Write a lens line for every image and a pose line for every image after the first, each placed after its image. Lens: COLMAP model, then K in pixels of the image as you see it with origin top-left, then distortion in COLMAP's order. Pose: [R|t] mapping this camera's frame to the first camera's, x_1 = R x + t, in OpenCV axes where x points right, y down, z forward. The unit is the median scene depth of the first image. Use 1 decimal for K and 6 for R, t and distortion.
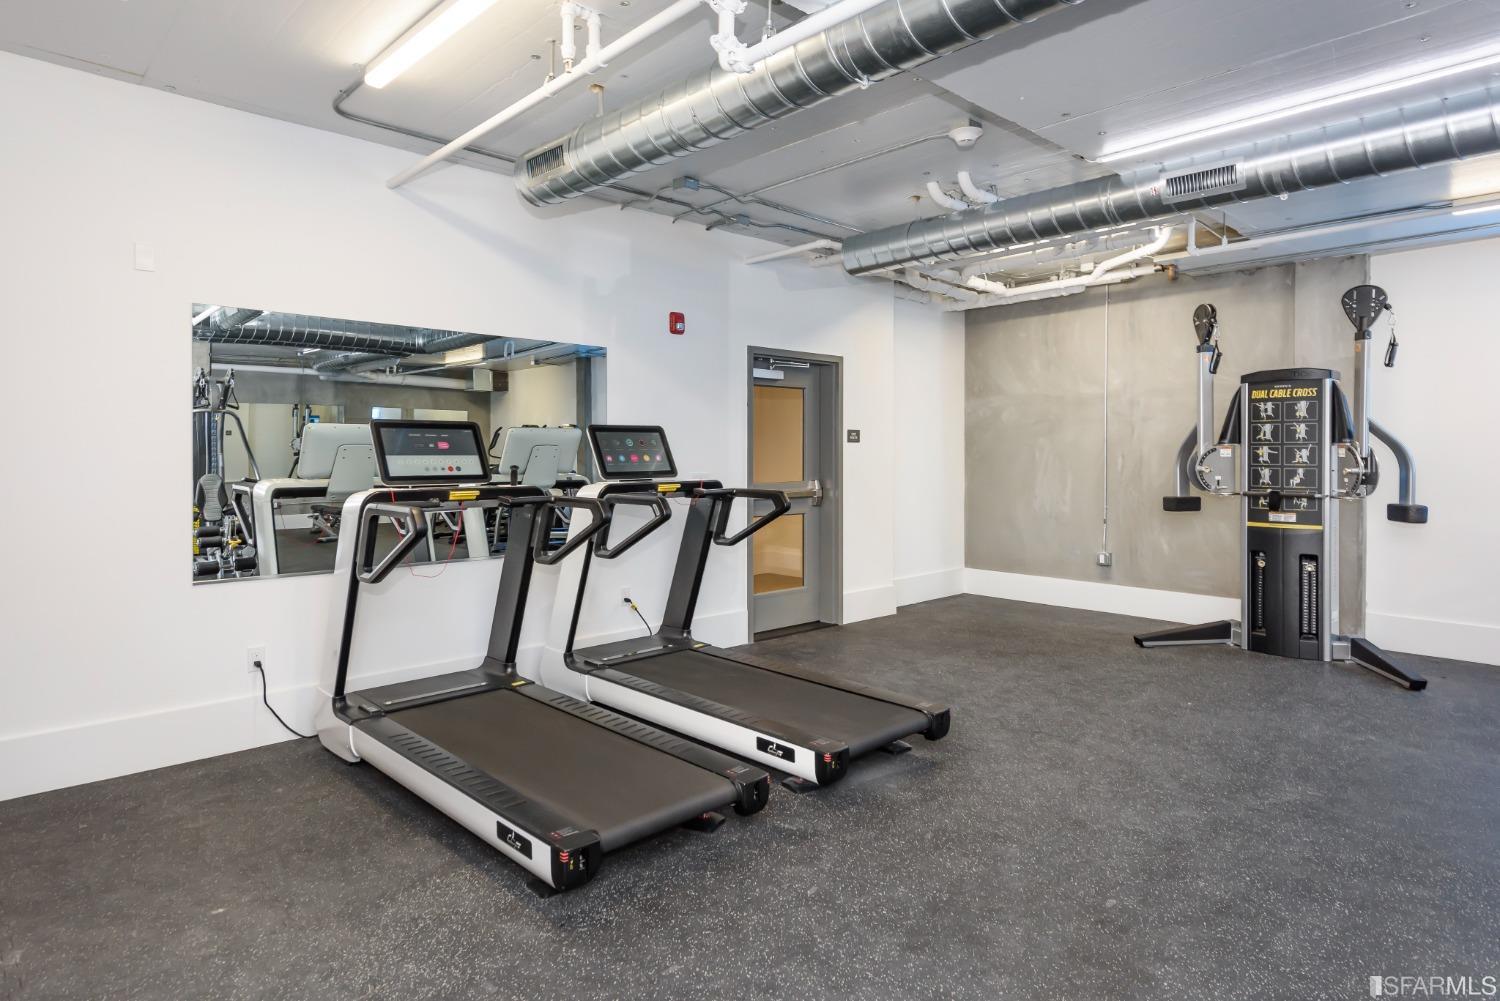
lens RADIAL K [[888.9, 0, 747.0], [0, 888.9, 462.3], [0, 0, 1]] dist [0.004079, -0.000903]
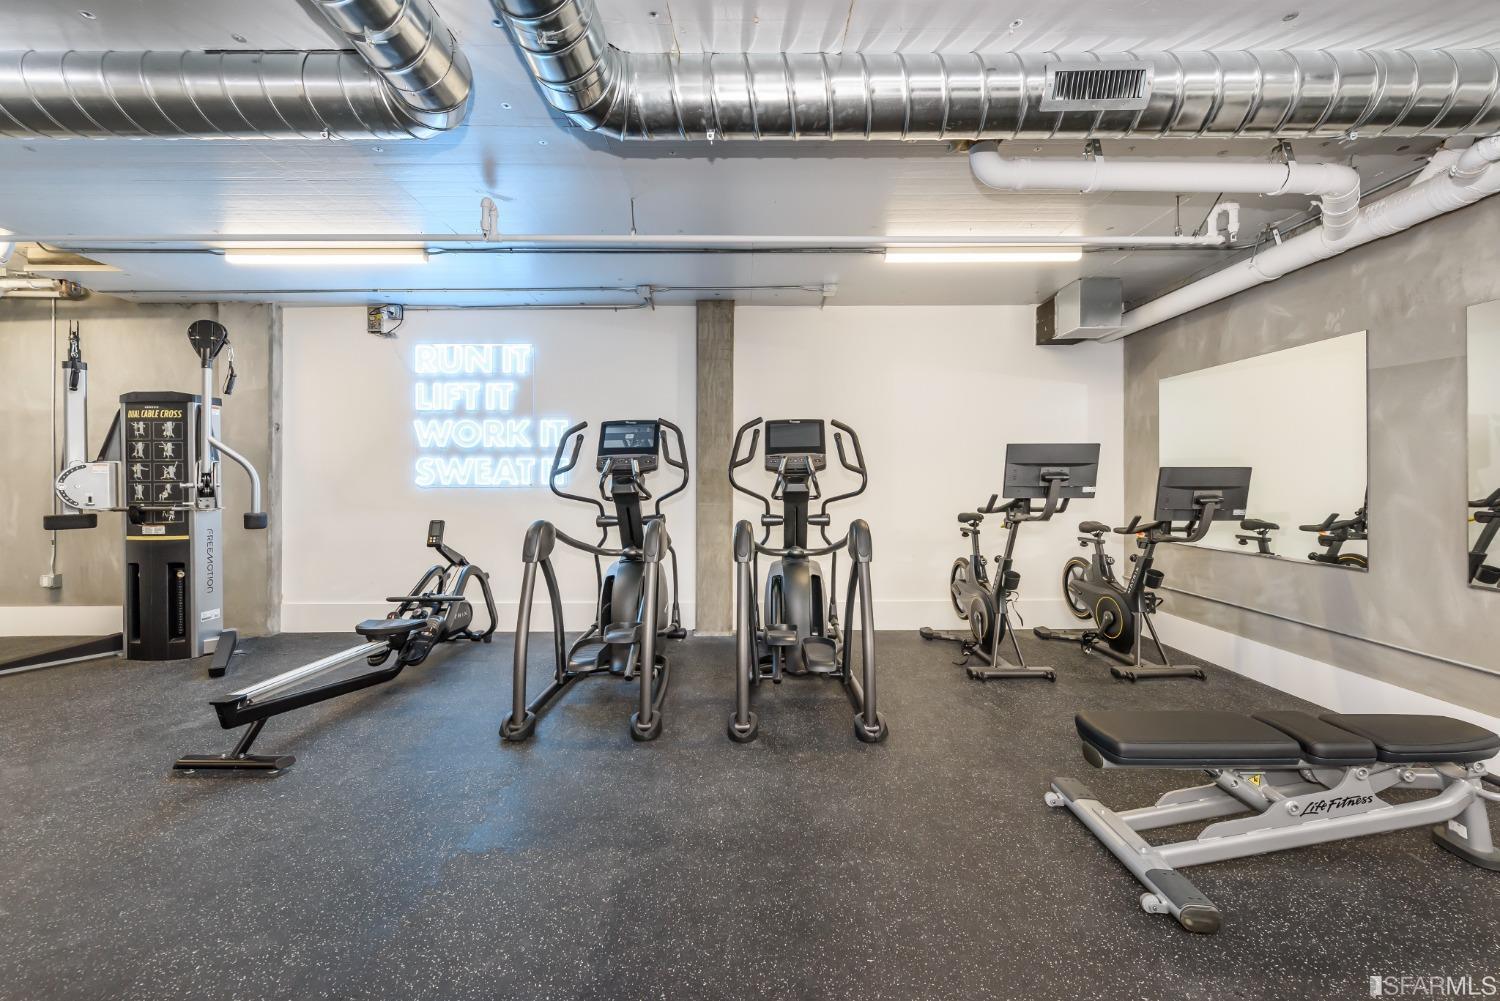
lens RADIAL K [[604.6, 0, 778.5], [0, 604.6, 479.8], [0, 0, 1]] dist [0.011565, -0.000200]
pose [[0.660674, -0.007889, 0.750632, 0.556417], [0.014284, 0.999896, -0.002063, 0.014055], [-0.750537, 0.012085, 0.660717, -0.048626]]
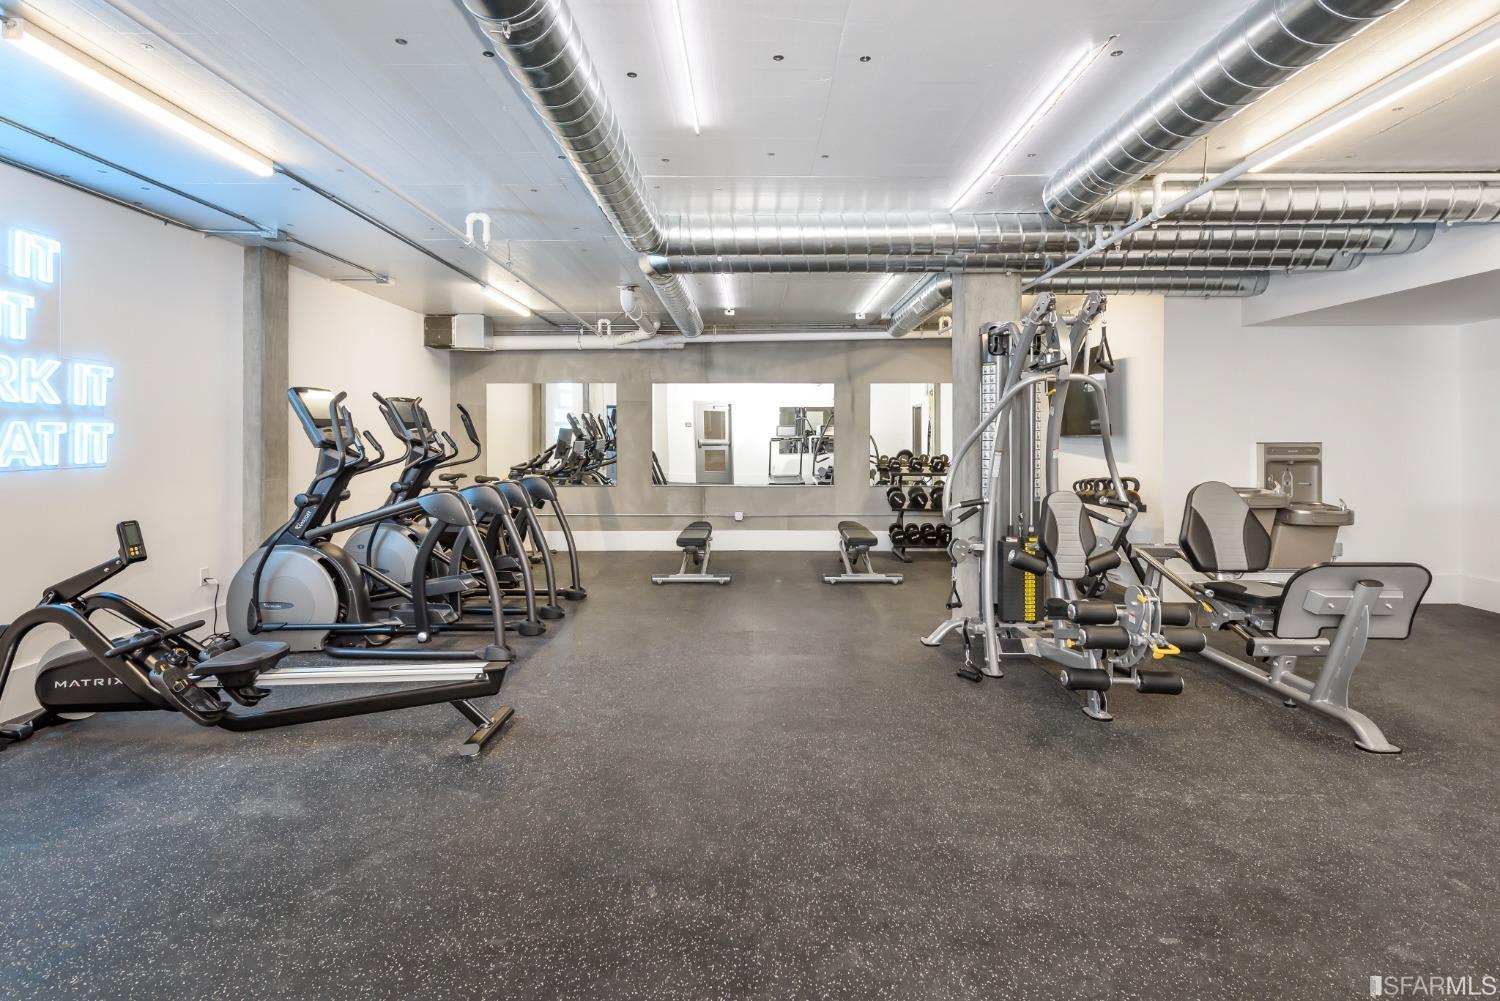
lens RADIAL K [[774.1, 0, 699.7], [0, 774.1, 425.5], [0, 0, 1]] dist [0.017979, -0.002533]
pose [[-0.711259, 0.007306, 0.702892, 0.083842], [0.005969, 0.999973, -0.004353, -0.014190], [-0.702905, 0.001099, -0.711283, 0.875763]]
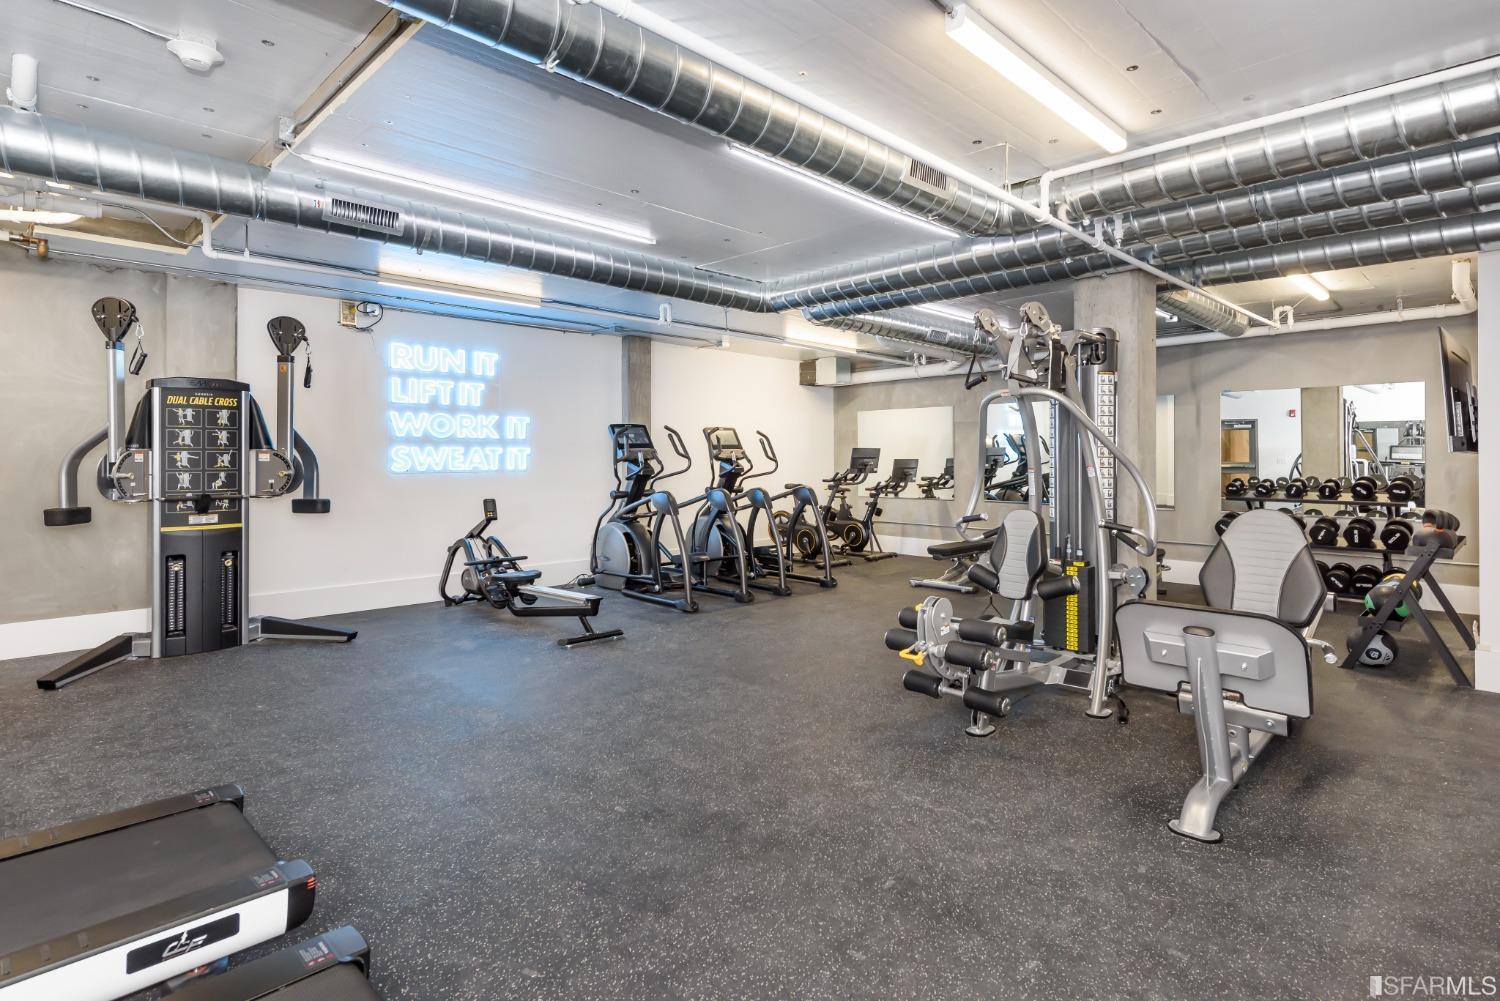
lens RADIAL K [[748.2, 0, 760.7], [0, 748.2, 448.6], [0, 0, 1]] dist [0.017492, -0.003002]
pose [[-0.033094, 0.008685, 0.999414, -0.314699], [0.012816, 0.999884, -0.008264, -0.005829], [-0.999370, 0.012535, -0.033202, 0.380027]]
